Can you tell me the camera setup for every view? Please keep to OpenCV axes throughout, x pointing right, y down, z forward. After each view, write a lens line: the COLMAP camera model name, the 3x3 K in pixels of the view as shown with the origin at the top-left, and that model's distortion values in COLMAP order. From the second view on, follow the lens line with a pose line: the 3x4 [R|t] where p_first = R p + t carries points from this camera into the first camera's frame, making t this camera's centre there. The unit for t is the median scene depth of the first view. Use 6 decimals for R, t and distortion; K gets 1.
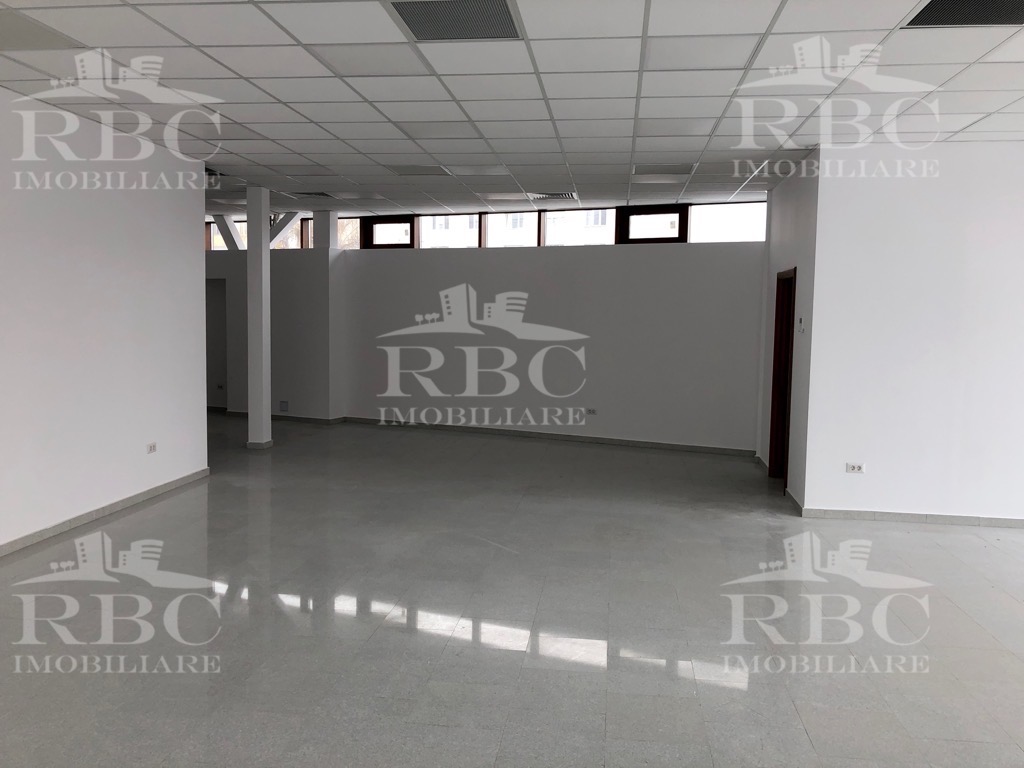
lens RADIAL K [[834.8, 0, 512.0], [0, 834.8, 384.0], [0, 0, 1]] dist [0.062954, 0.001098]
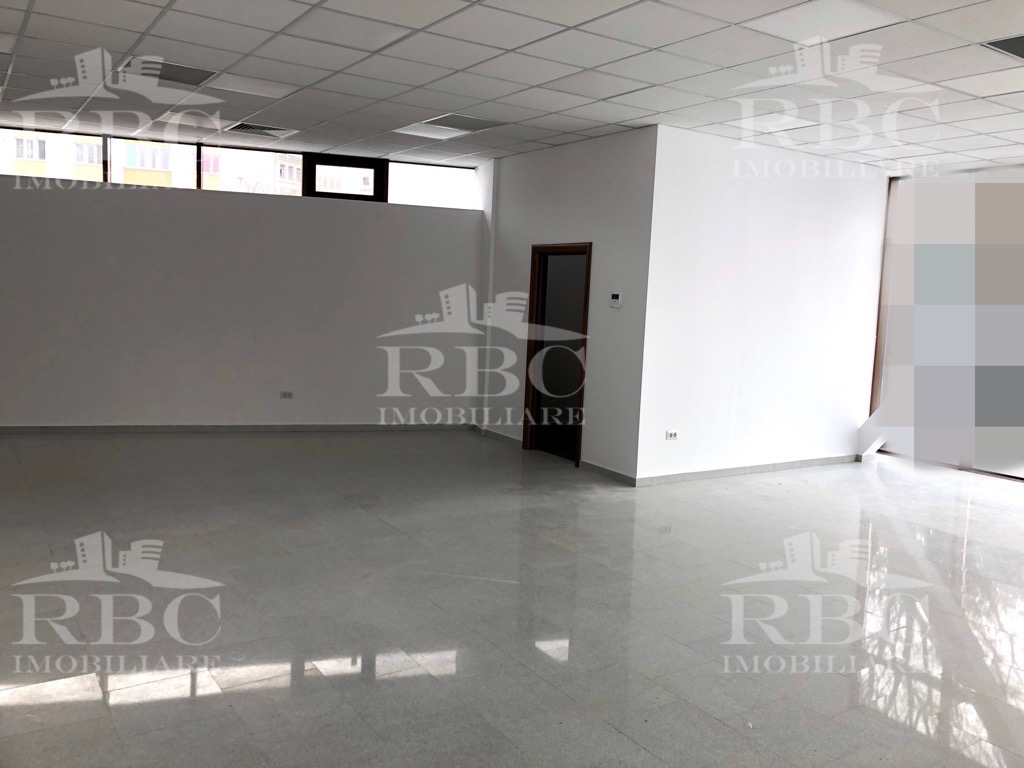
lens RADIAL K [[834.8, 0, 512.0], [0, 834.8, 384.0], [0, 0, 1]] dist [0.062954, 0.001098]
pose [[0.759279, -0.063152, 0.647694, -0.295074], [0.024250, 0.997335, 0.068815, -0.030534], [-0.650313, -0.036543, 0.758787, 0.207518]]
